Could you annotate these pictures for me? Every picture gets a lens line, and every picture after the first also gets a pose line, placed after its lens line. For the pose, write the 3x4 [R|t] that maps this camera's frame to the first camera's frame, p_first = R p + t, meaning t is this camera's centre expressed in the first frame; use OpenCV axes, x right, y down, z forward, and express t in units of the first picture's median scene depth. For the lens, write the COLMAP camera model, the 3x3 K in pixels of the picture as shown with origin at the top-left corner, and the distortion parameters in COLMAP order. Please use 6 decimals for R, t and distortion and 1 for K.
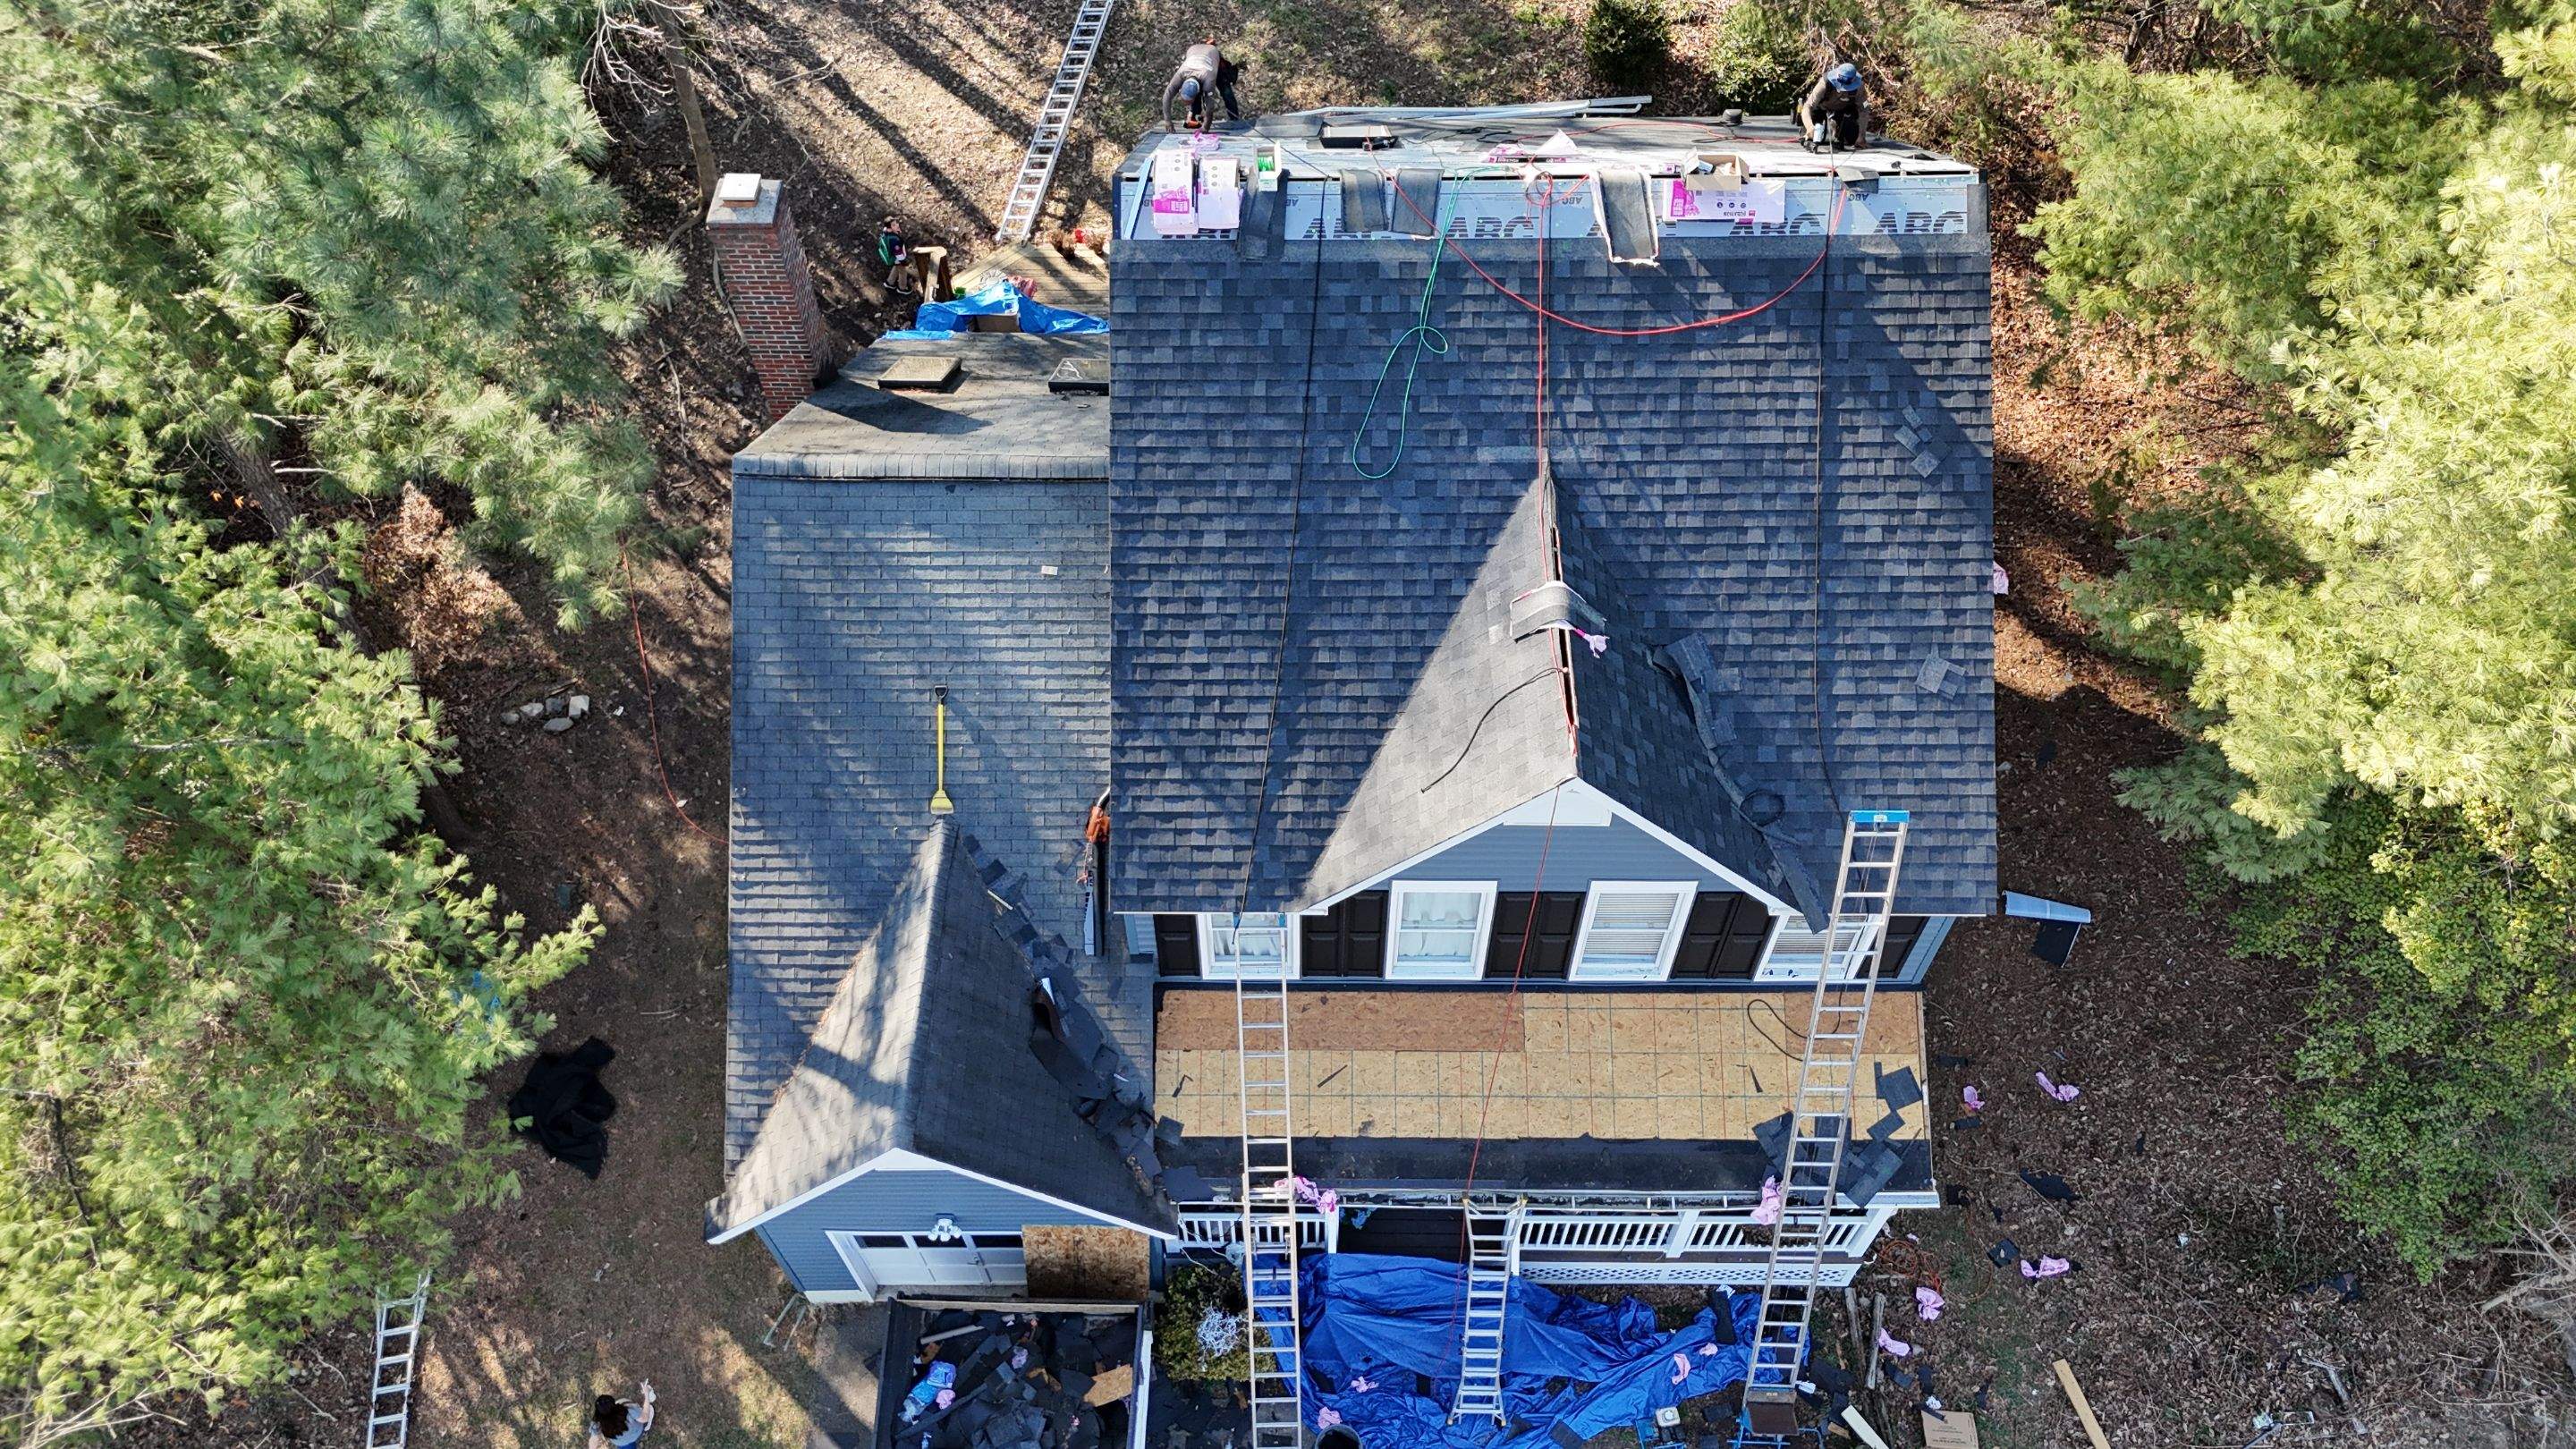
lens RADIAL K [[1927.4, 0, 1290.3], [0, 1927.4, 719.4], [0, 0, 1]] dist [0.081898, -0.071630]
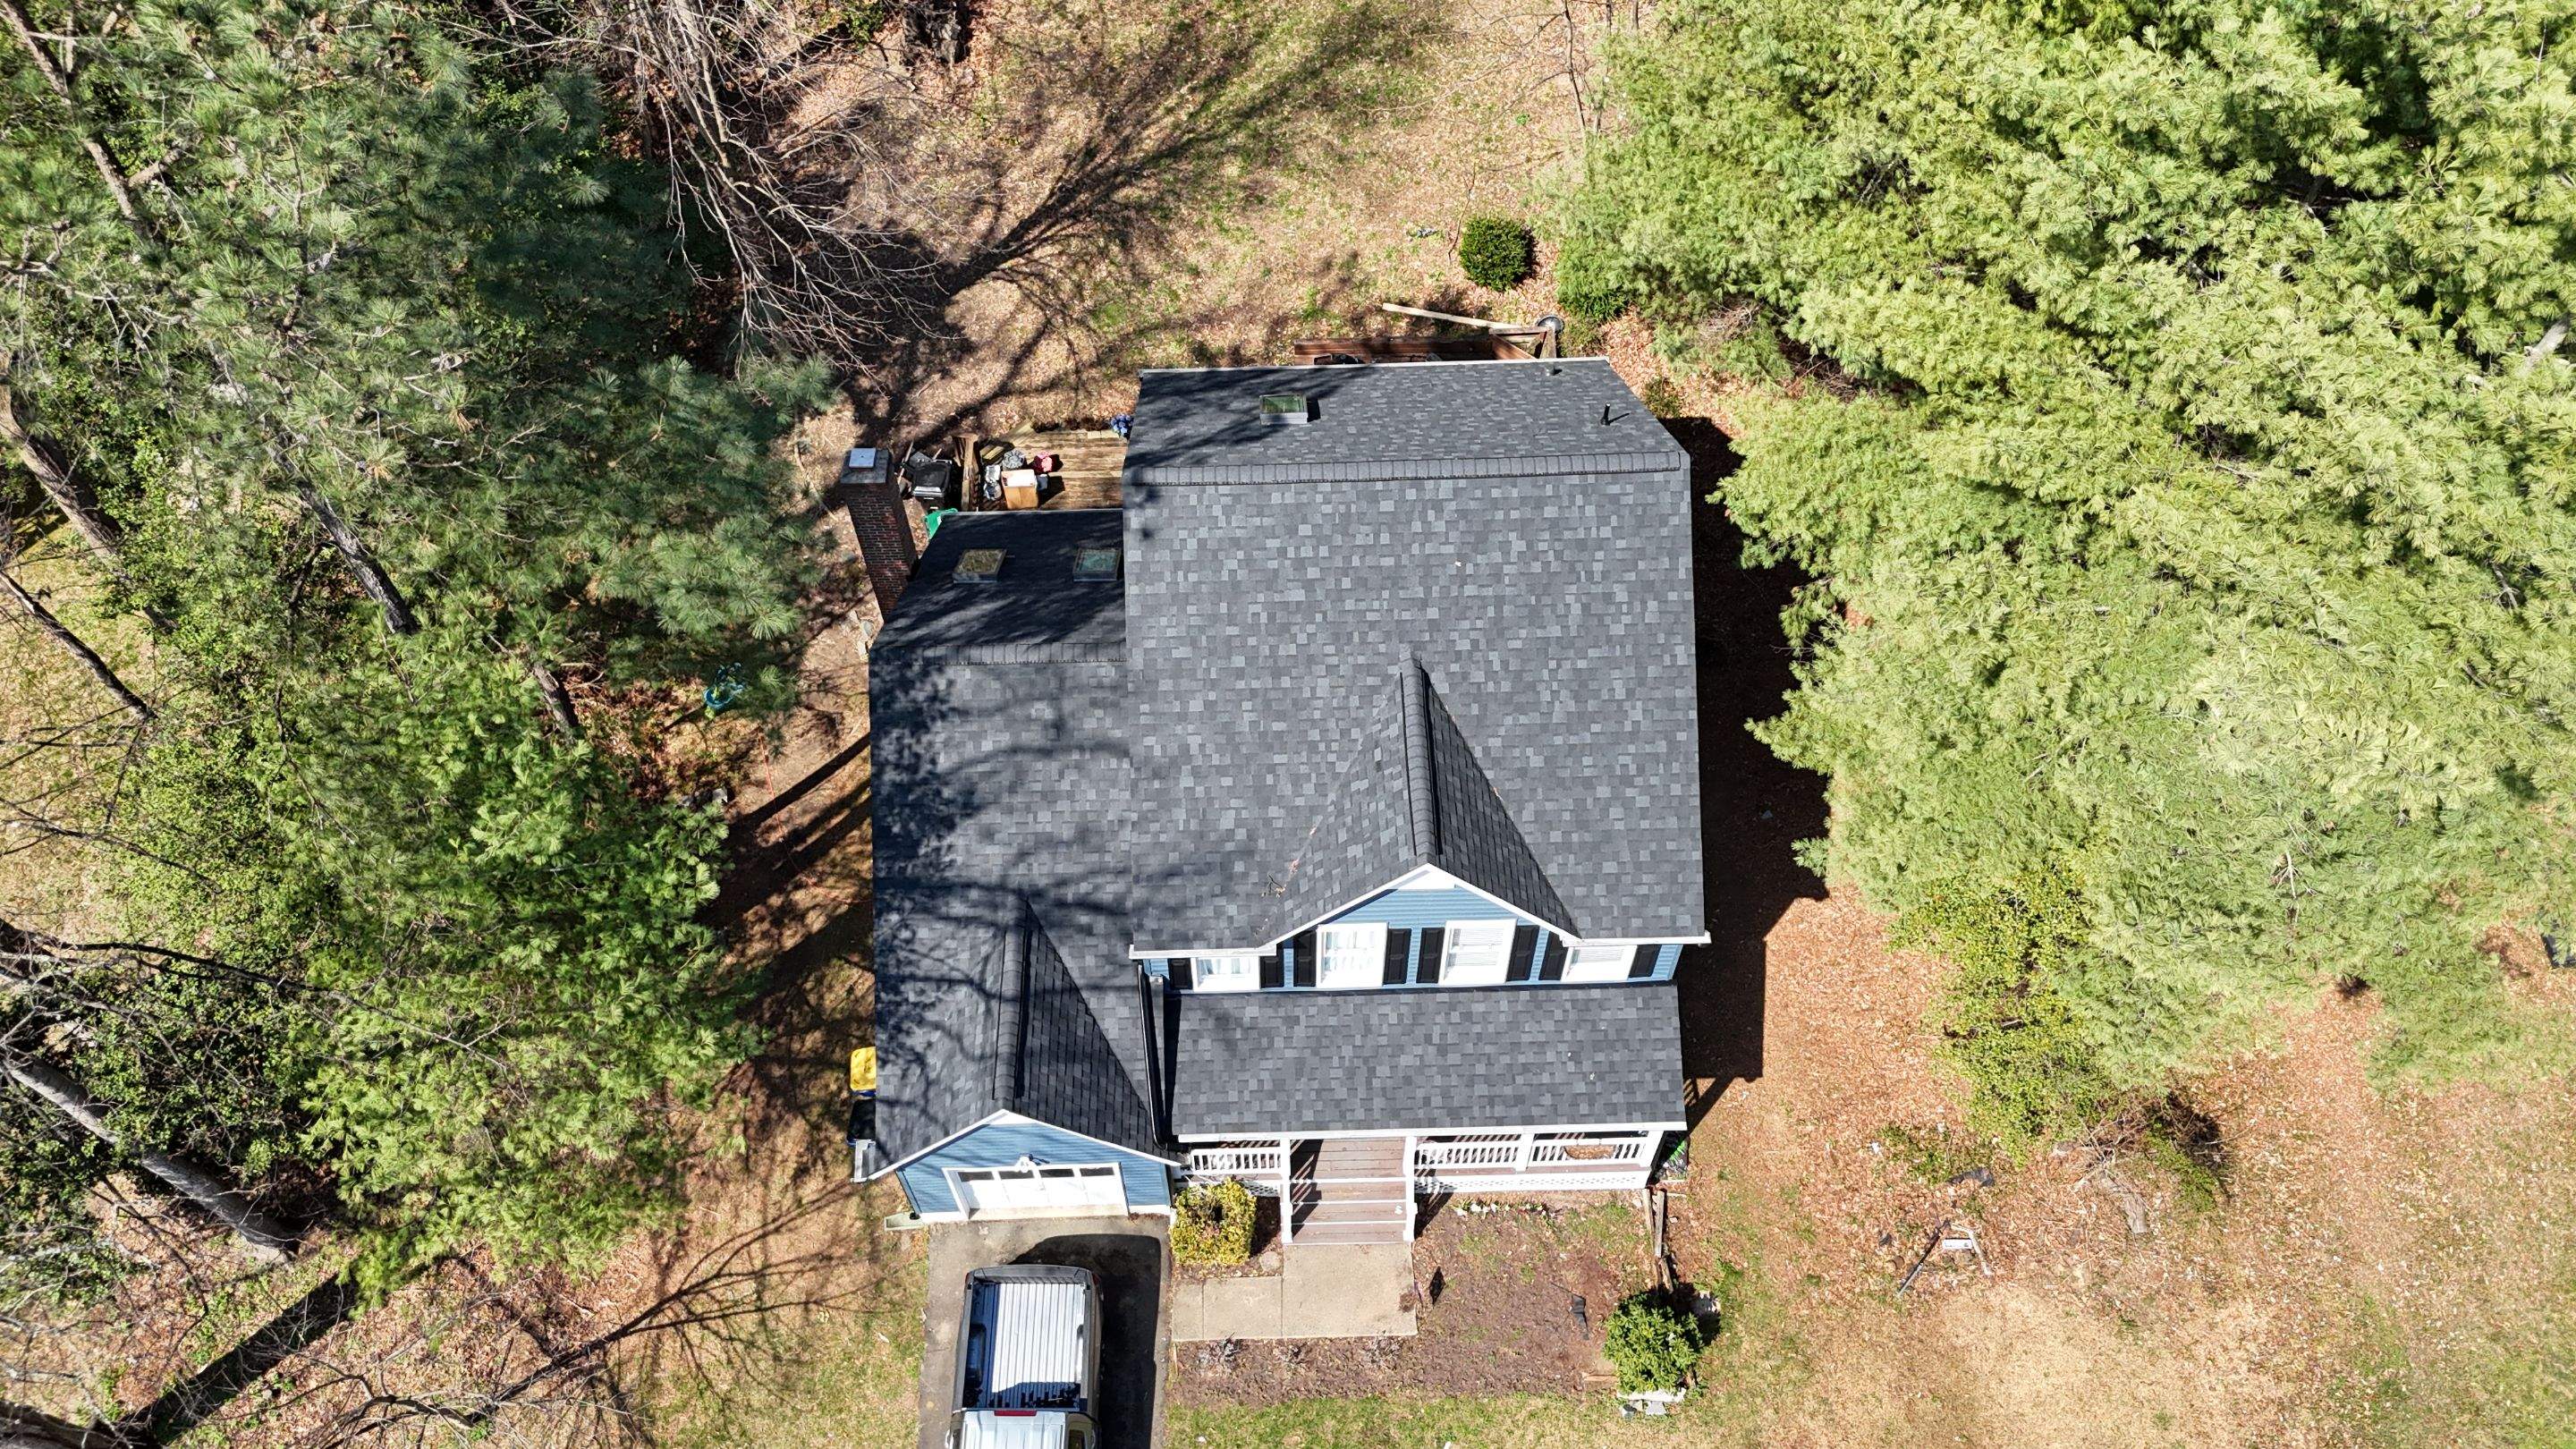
lens RADIAL K [[1927.4, 0, 1290.3], [0, 1927.4, 719.4], [0, 0, 1]] dist [0.081898, -0.071630]
pose [[0.999426, -0.024553, 0.023348, -0.000673], [0.024306, 0.999646, 0.010811, -0.088346], [-0.023606, -0.010237, 0.999669, -0.483376]]
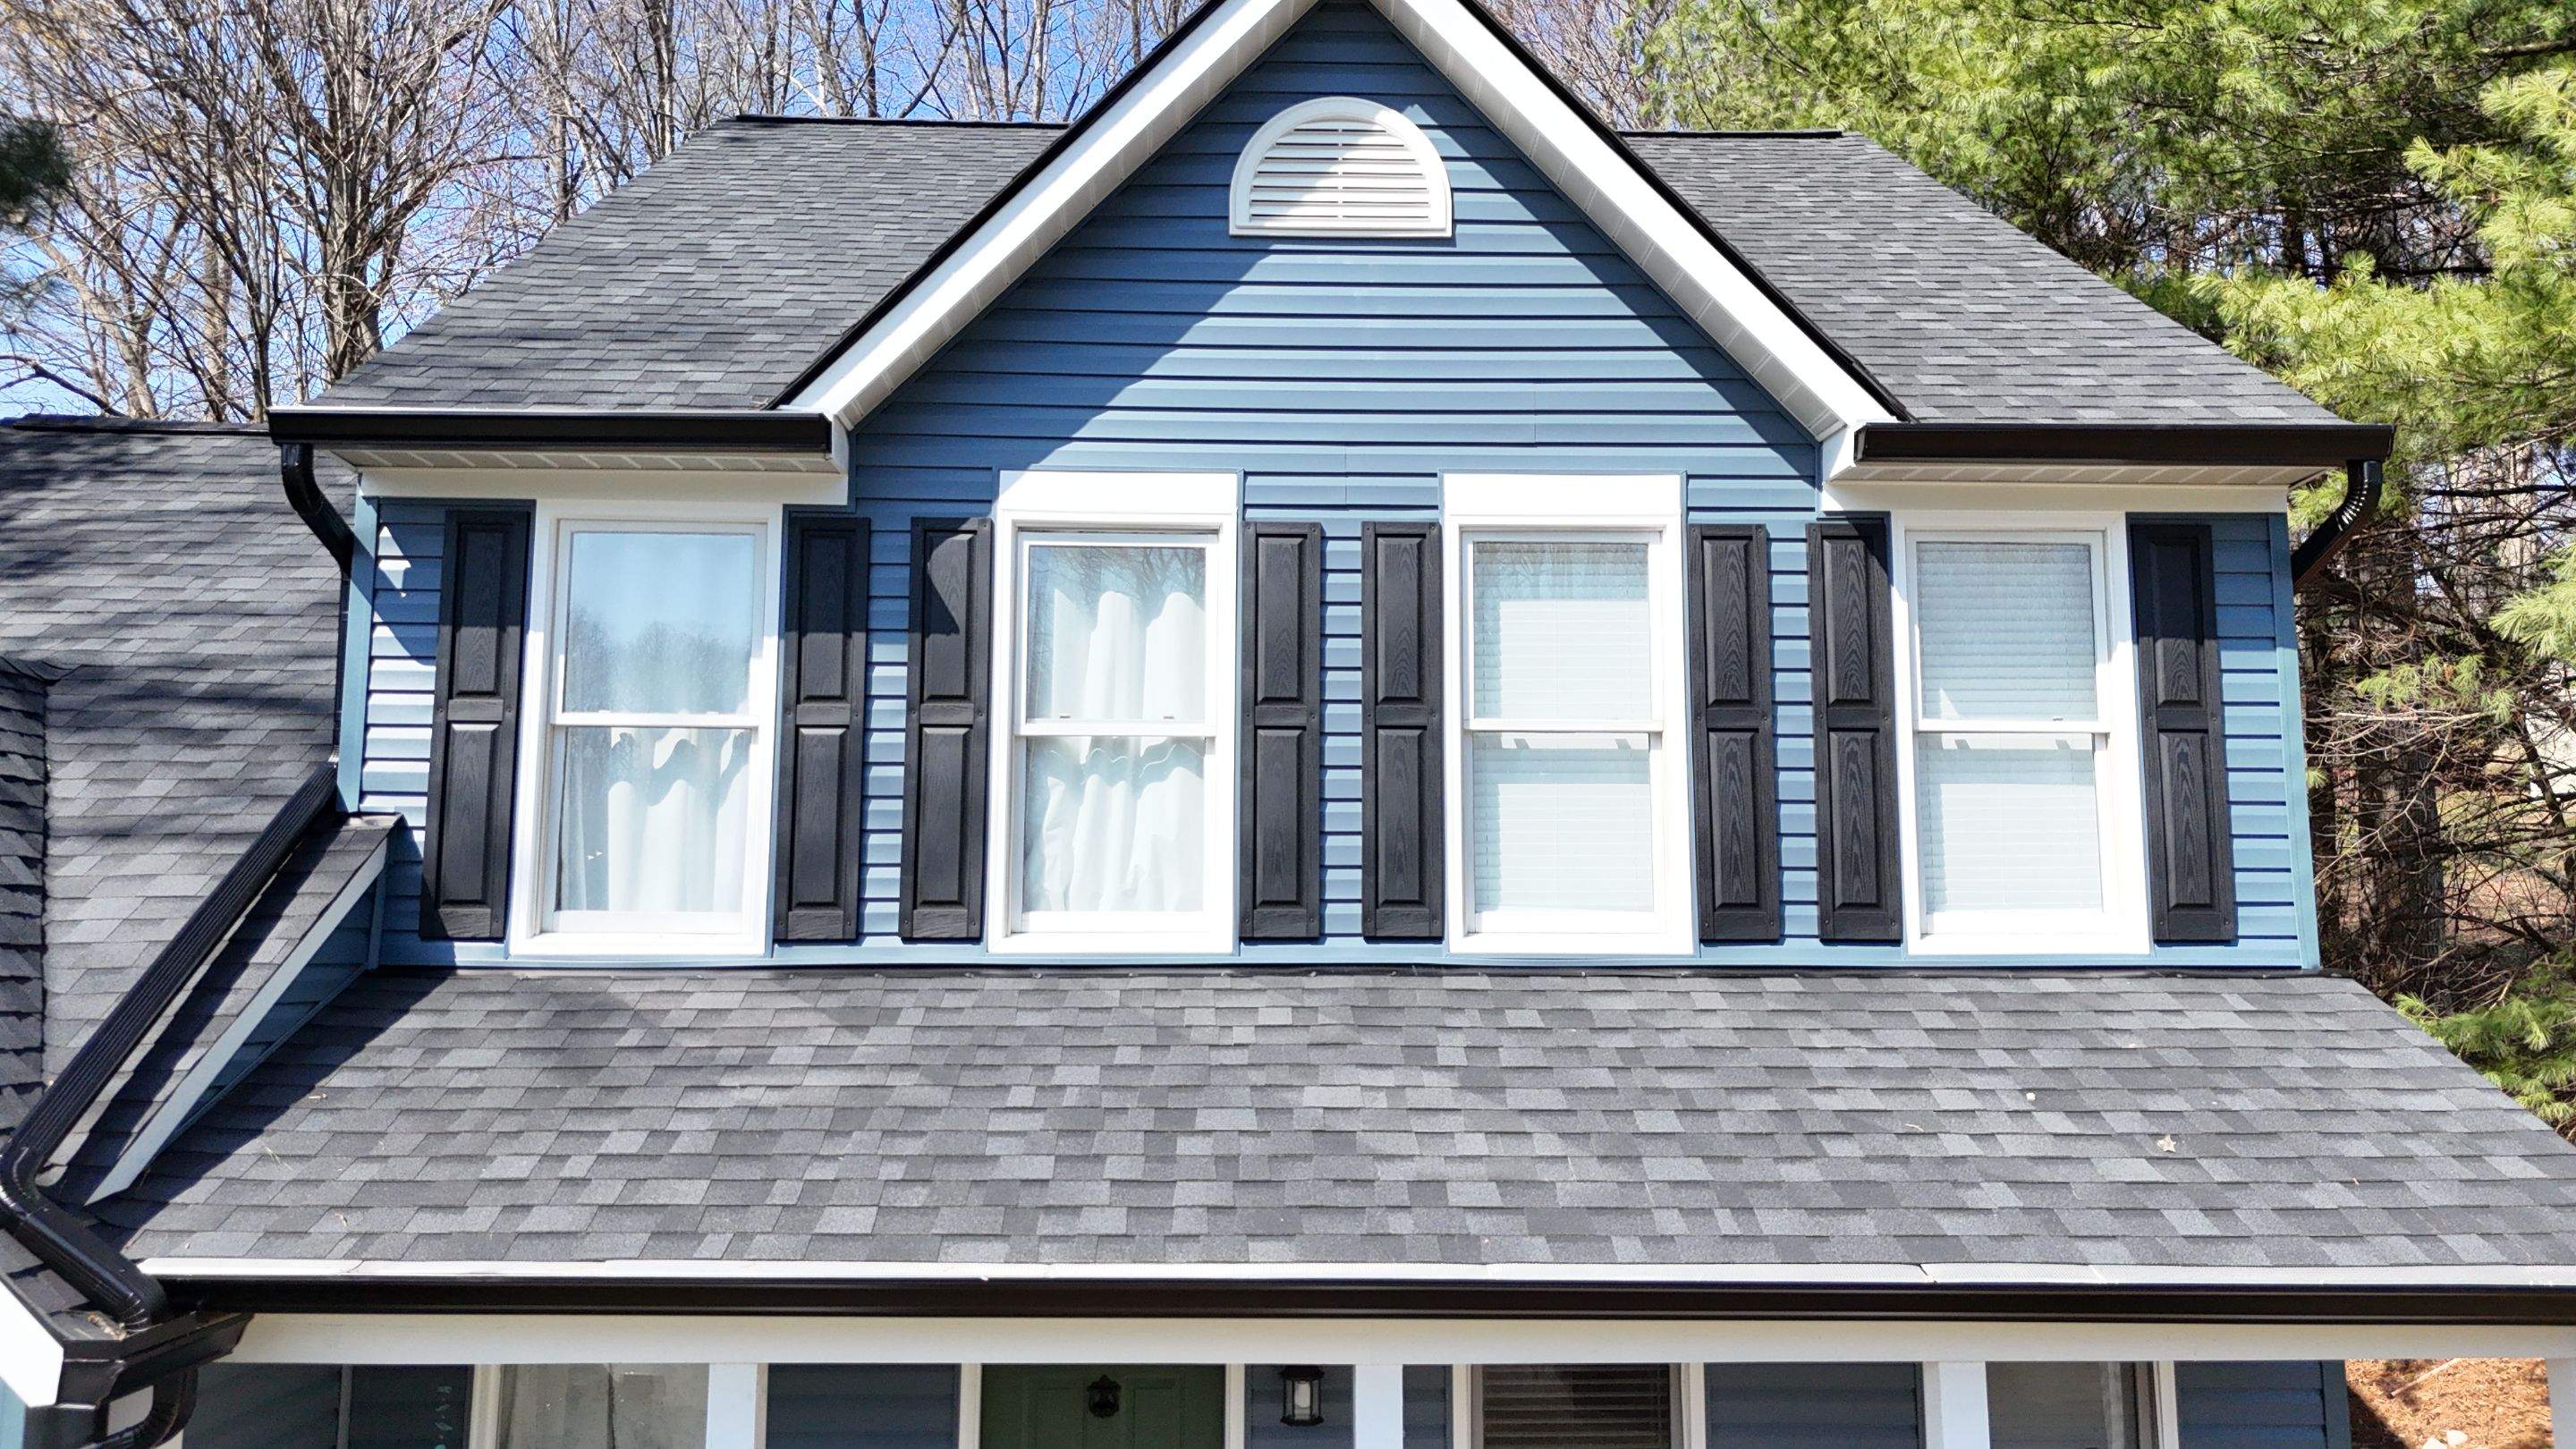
lens RADIAL K [[1955.3, 0, 1291.1], [0, 1955.3, 675.3], [0, 0, 1]] dist [0.074464, -0.003046]
pose [[0.999258, 0.018263, 0.033923, 0.096183], [0.022118, 0.449016, -0.893250, 0.466022], [-0.031546, 0.893337, 0.448278, 0.768981]]
